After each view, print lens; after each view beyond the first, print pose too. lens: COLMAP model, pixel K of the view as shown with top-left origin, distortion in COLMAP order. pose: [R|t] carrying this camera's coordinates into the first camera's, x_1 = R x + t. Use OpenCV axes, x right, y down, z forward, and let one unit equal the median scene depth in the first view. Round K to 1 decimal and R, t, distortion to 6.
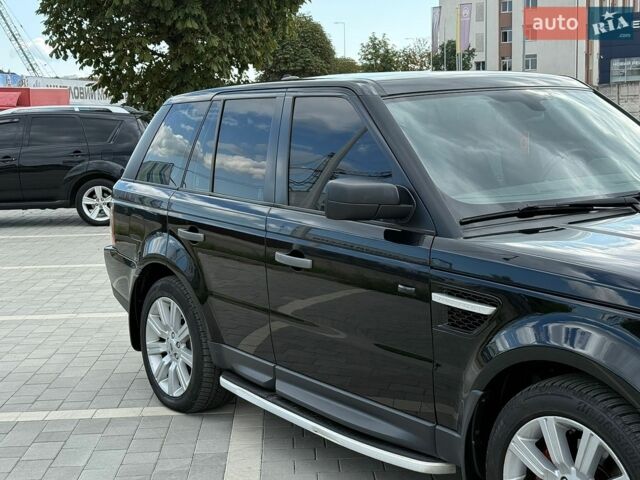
lens RADIAL K [[982.9, 0, 320.0], [0, 982.9, 240.0], [0, 0, 1]] dist [0.168227, -0.296720]
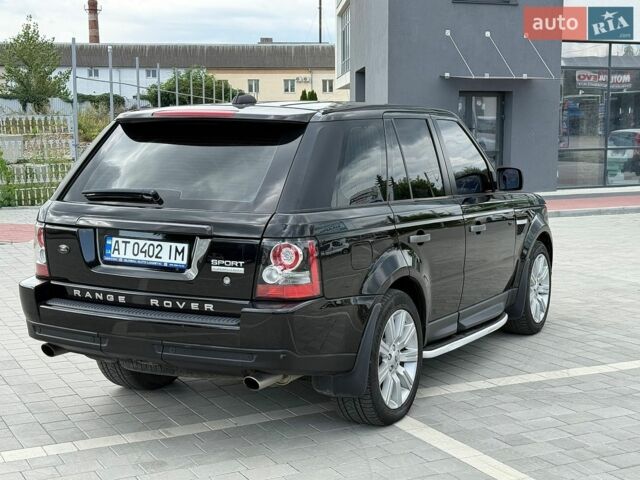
lens RADIAL K [[982.9, 0, 320.0], [0, 982.9, 240.0], [0, 0, 1]] dist [0.168227, -0.296720]
pose [[-0.433362, -0.075307, 0.898068, -0.922155], [0.132196, 0.980412, 0.146002, -0.154130], [-0.891472, 0.181993, -0.414918, 1.331628]]
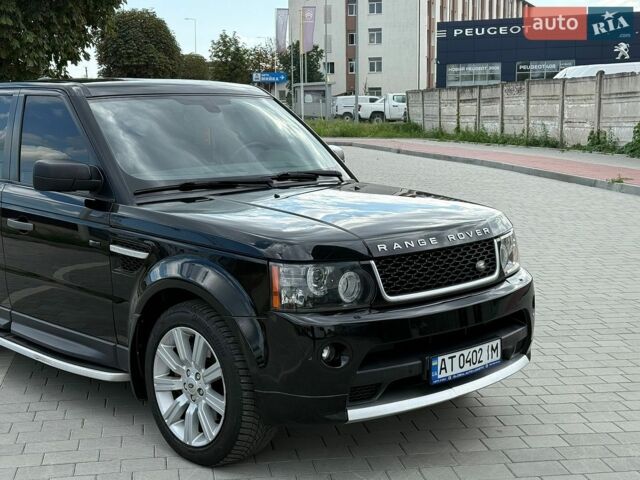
lens RADIAL K [[982.9, 0, 320.0], [0, 982.9, 240.0], [0, 0, 1]] dist [0.168227, -0.296720]
pose [[0.989725, 0.001302, 0.142979, 0.123658], [-0.001676, 0.999995, 0.002492, 0.026040], [-0.142975, -0.002706, 0.989723, -0.232792]]
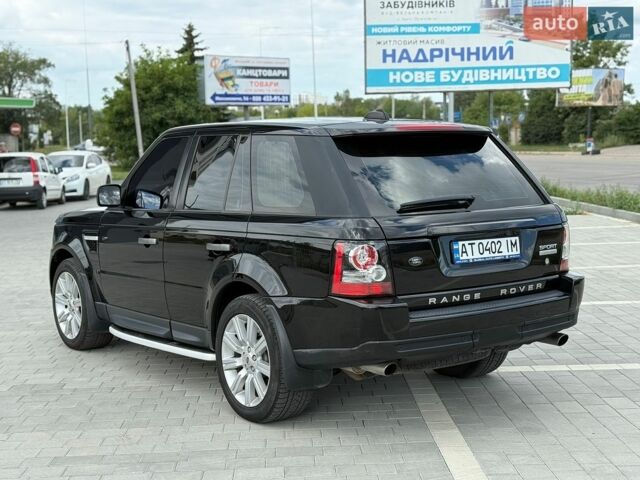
lens RADIAL K [[982.9, 0, 320.0], [0, 982.9, 240.0], [0, 0, 1]] dist [0.168227, -0.296720]
pose [[-0.998591, 0.052060, 0.010326, 0.023811], [0.053035, 0.971278, 0.231960, -0.273677], [0.002047, 0.232181, -0.972671, 2.013042]]
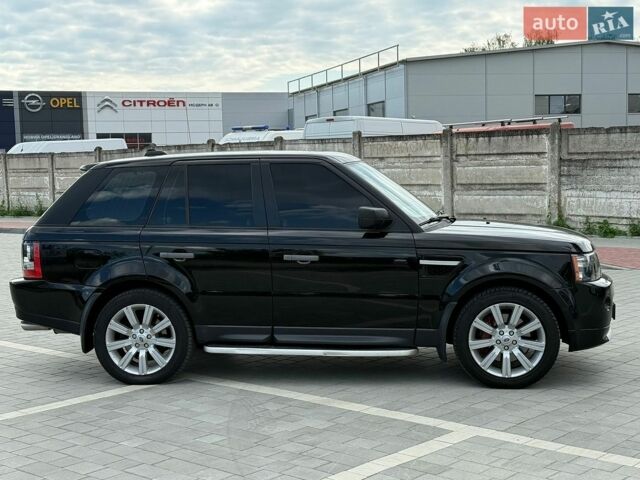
lens RADIAL K [[982.9, 0, 320.0], [0, 982.9, 240.0], [0, 0, 1]] dist [0.168227, -0.296720]
pose [[0.674557, -0.038887, 0.737198, -0.913719], [0.098444, 0.994431, -0.037623, 0.041291], [-0.731630, 0.097951, 0.674629, -0.130649]]
